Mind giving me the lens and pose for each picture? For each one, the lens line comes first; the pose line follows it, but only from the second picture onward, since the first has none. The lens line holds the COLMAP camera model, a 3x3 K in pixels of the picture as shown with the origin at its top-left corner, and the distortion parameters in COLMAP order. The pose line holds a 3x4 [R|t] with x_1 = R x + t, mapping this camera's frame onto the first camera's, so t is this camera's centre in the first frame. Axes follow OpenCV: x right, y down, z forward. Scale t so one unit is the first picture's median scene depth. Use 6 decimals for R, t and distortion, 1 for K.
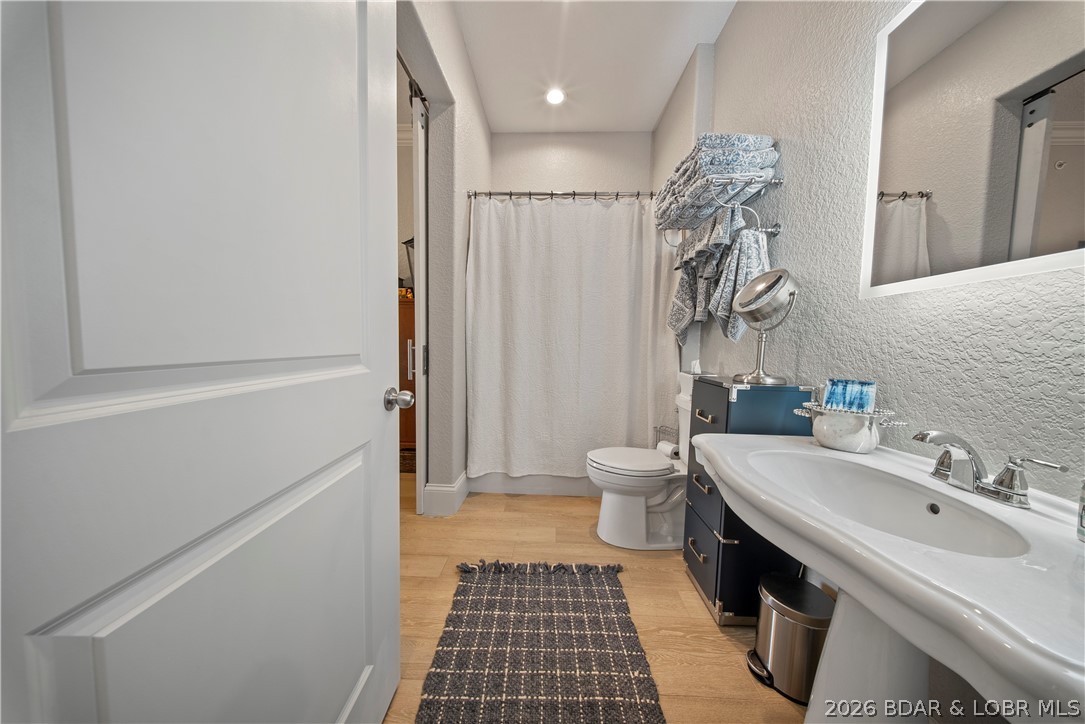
lens RADIAL K [[328.7, 0, 538.0], [0, 328.7, 366.7], [0, 0, 1]] dist [0.000269, -0.000023]
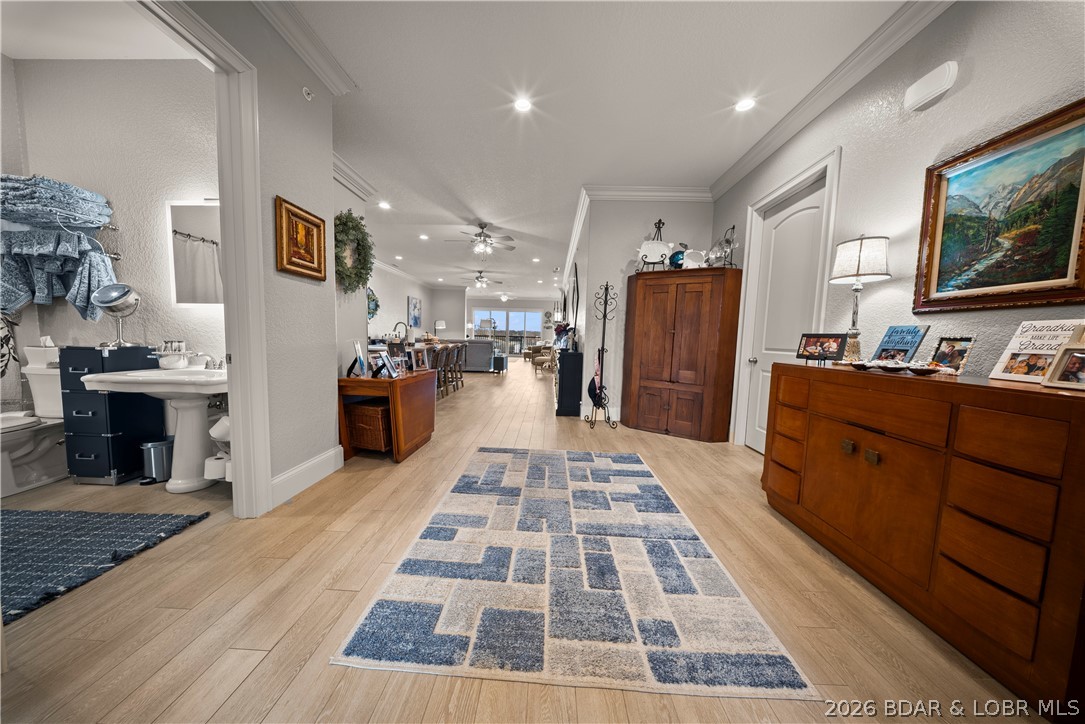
lens RADIAL K [[318.6, 0, 533.8], [0, 318.6, 360.1], [0, 0, 1]] dist [-0.006565, 0.000019]
pose [[0.004113, -0.091524, 0.995794, -0.927213], [0.047141, 0.994713, 0.091230, 0.064899], [-0.998880, 0.046568, 0.008406, -1.127383]]
